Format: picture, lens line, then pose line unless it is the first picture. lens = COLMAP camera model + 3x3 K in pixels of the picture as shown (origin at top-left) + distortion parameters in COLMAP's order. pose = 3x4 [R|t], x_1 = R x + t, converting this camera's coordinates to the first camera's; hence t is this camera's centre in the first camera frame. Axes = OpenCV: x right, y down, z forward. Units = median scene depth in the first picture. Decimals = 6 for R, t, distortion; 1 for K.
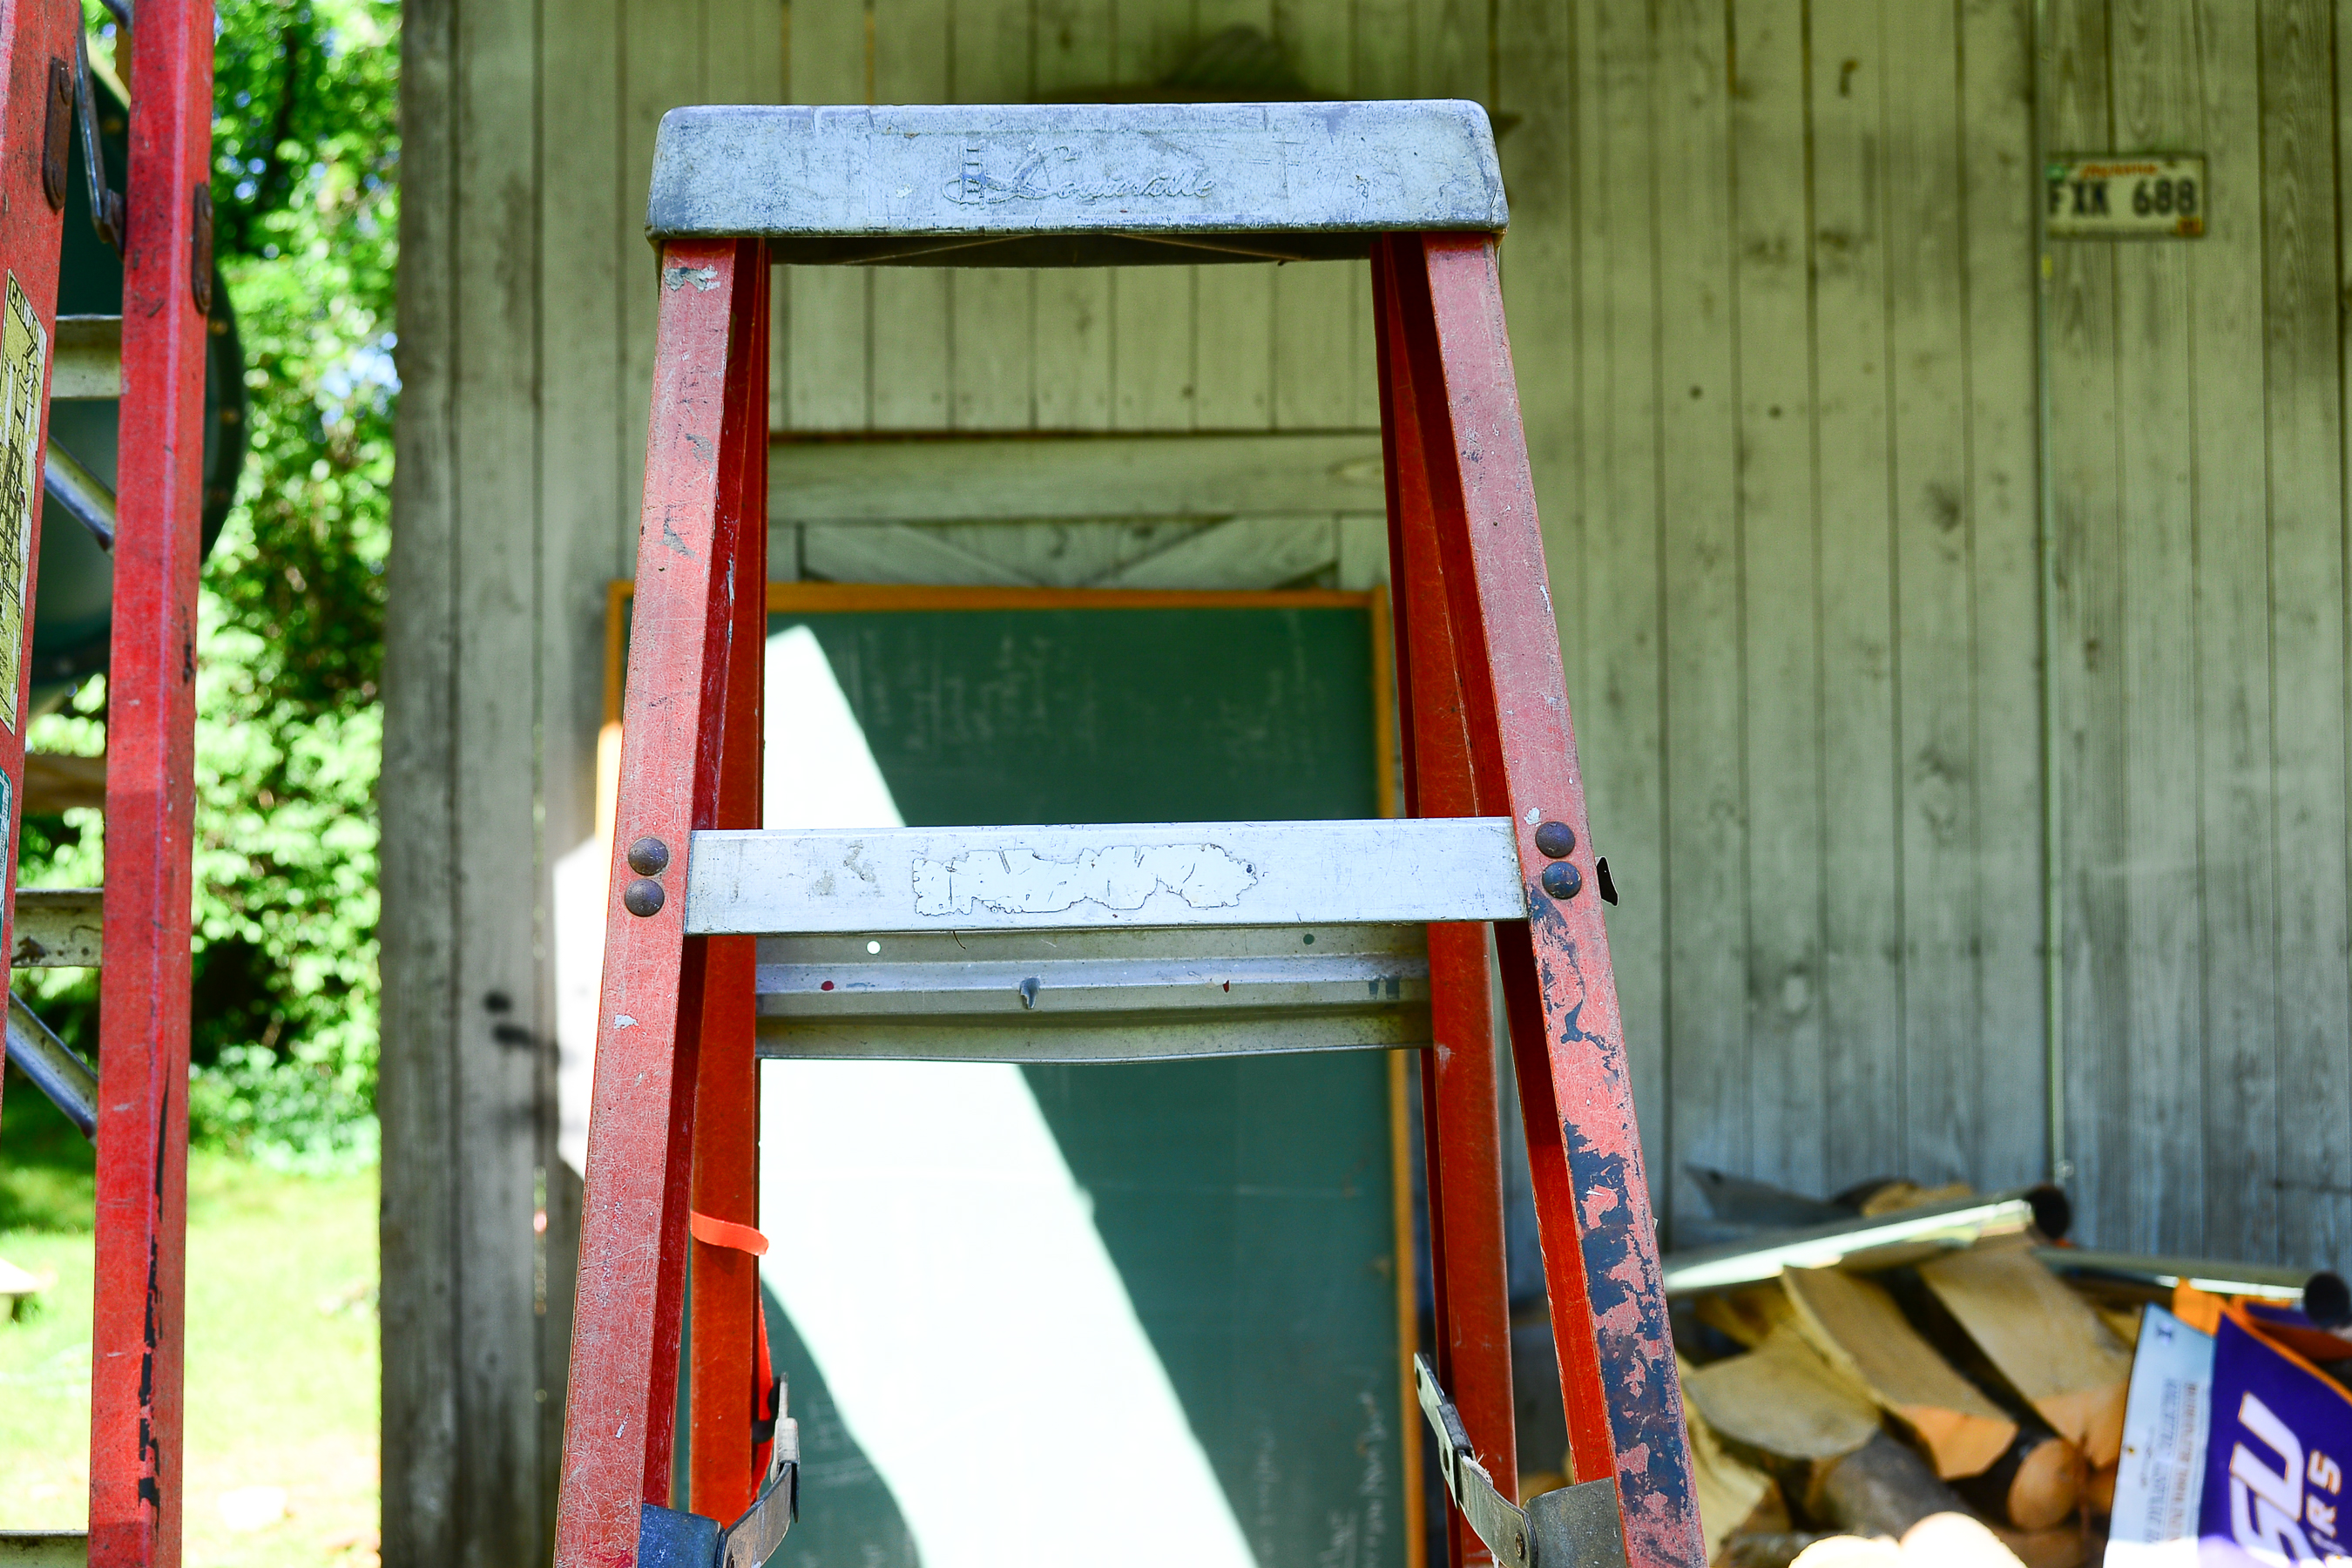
lens RADIAL K [[3040.1, 0, 1134.0], [0, 3040.1, 841.6], [0, 0, 1]] dist [-0.045835, 0.000000]
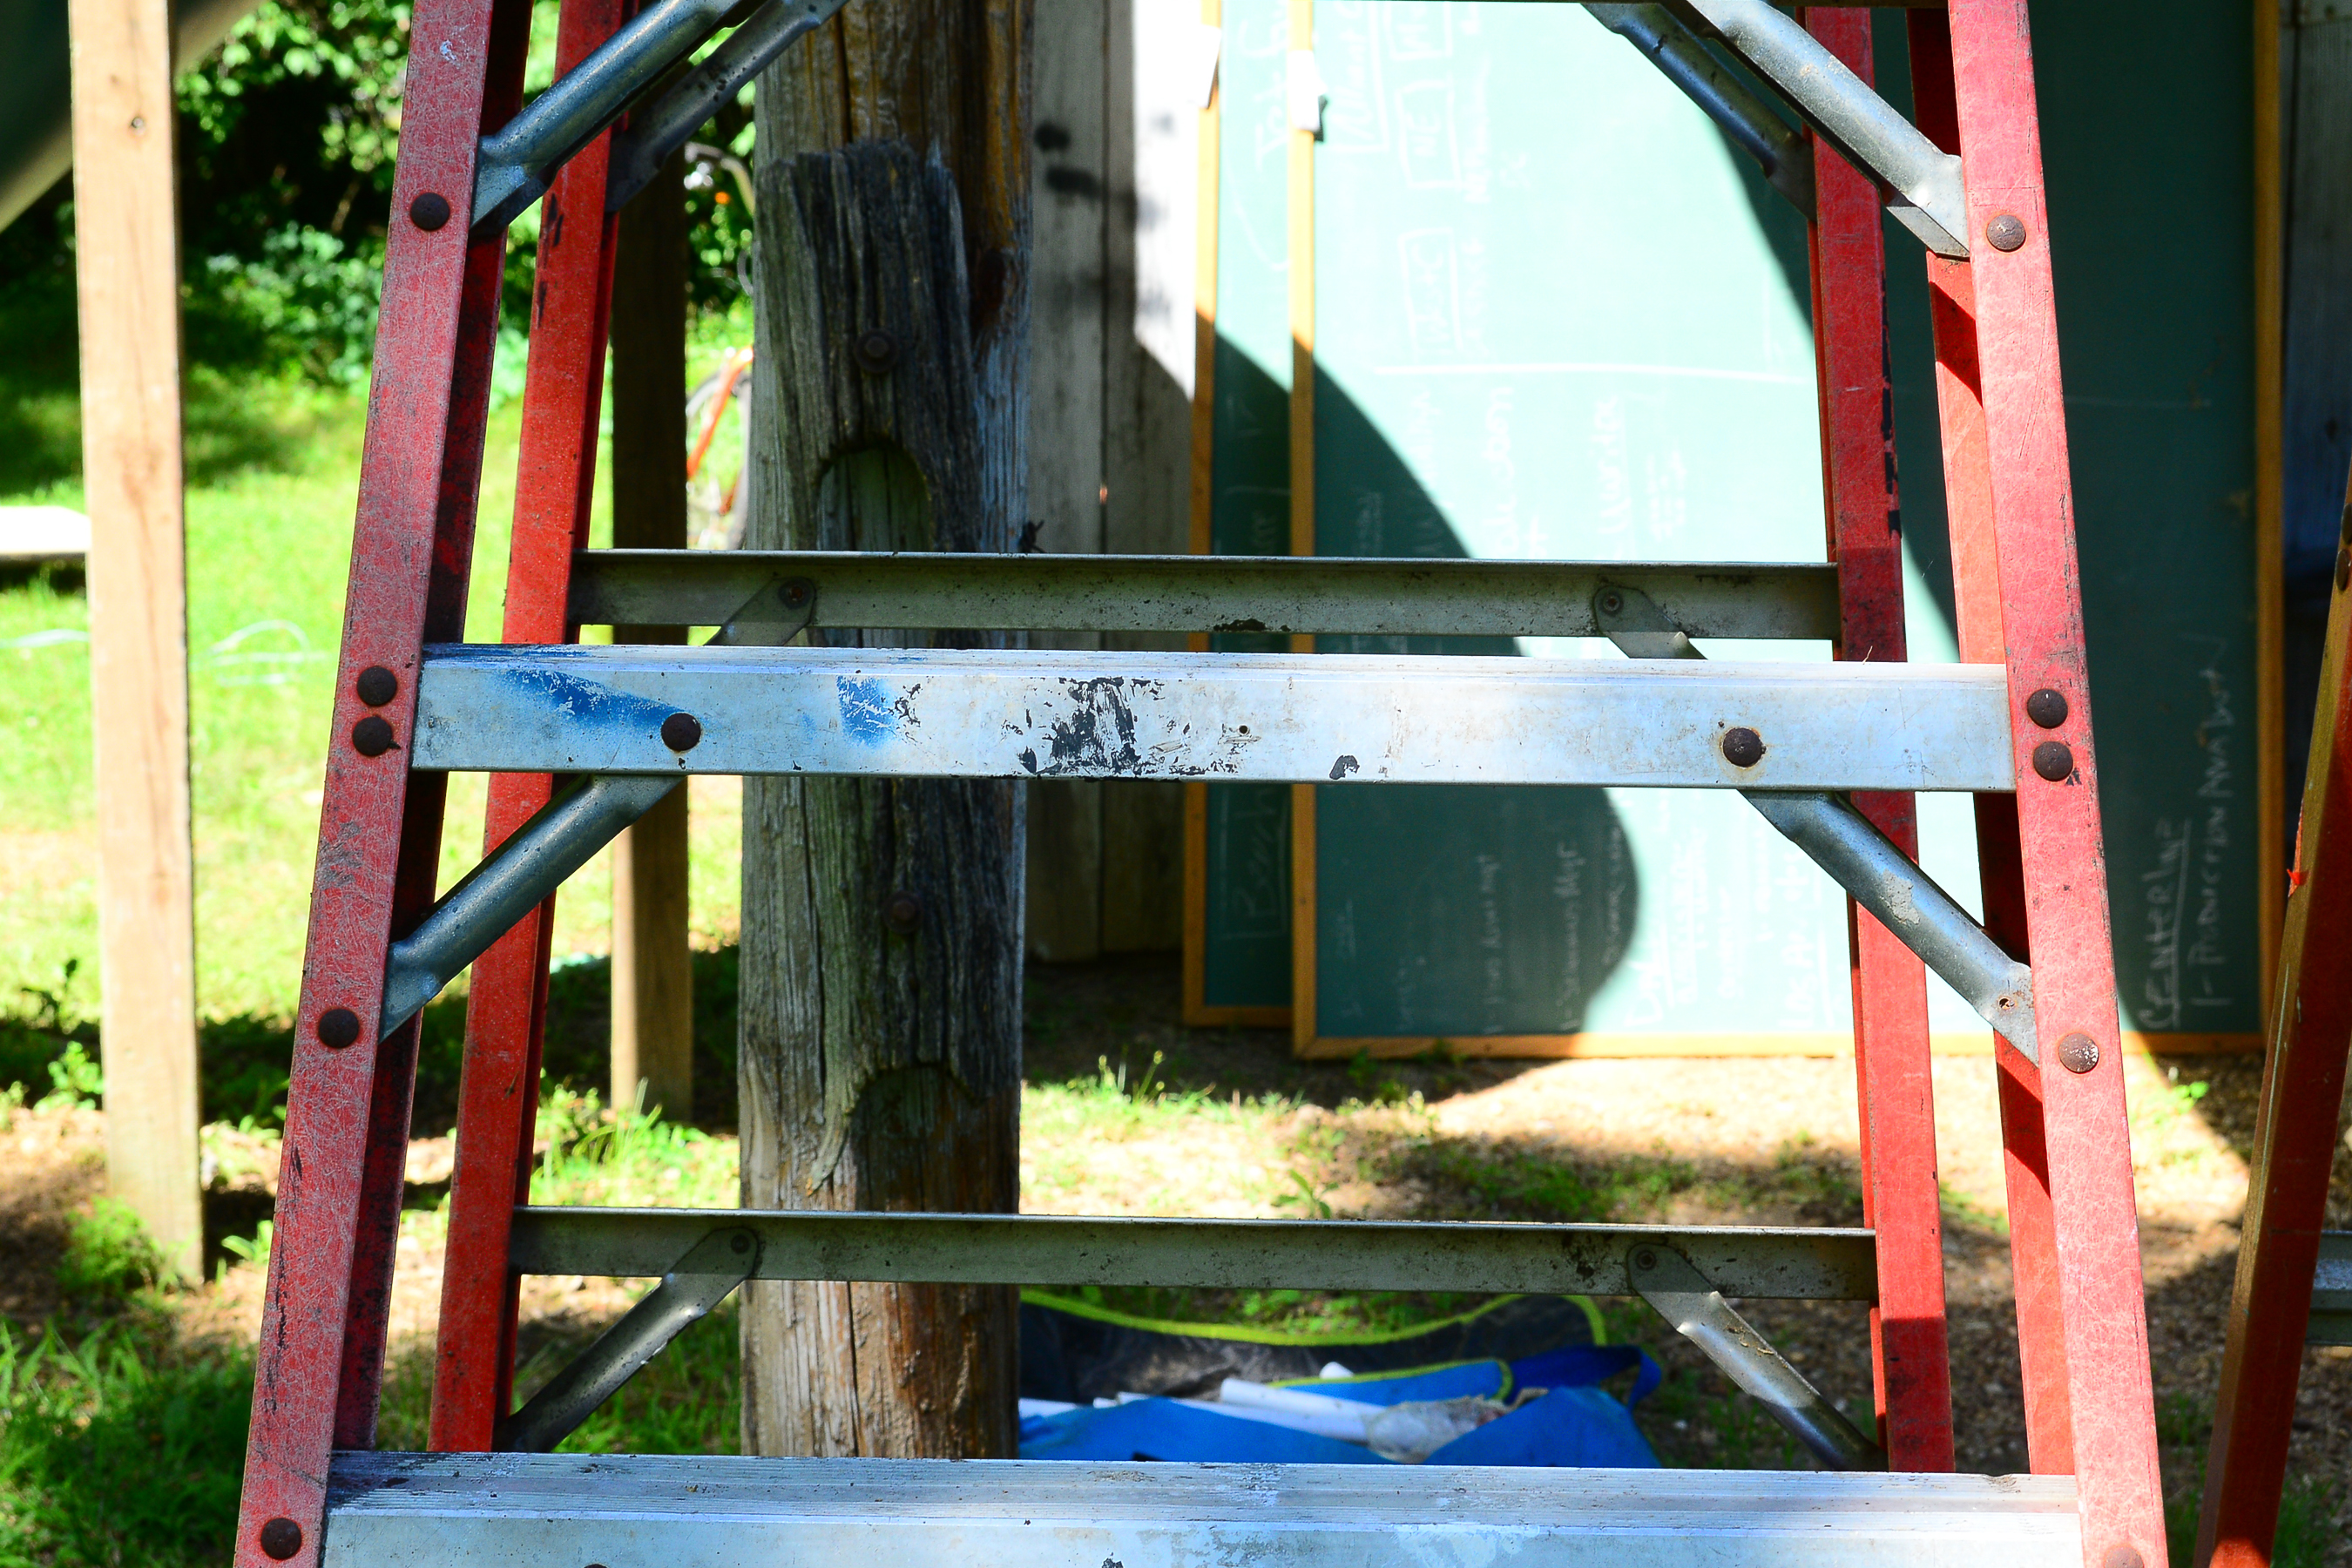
lens RADIAL K [[4521.3, 0, 1158.9], [0, 4521.3, 778.9], [0, 0, 1]] dist [0.008703, 0.000000]
pose [[0.998713, 0.020031, -0.046585, -0.126576], [-0.011364, 0.983719, 0.179355, 0.008109], [0.049419, -0.178595, 0.982681, -0.127485]]
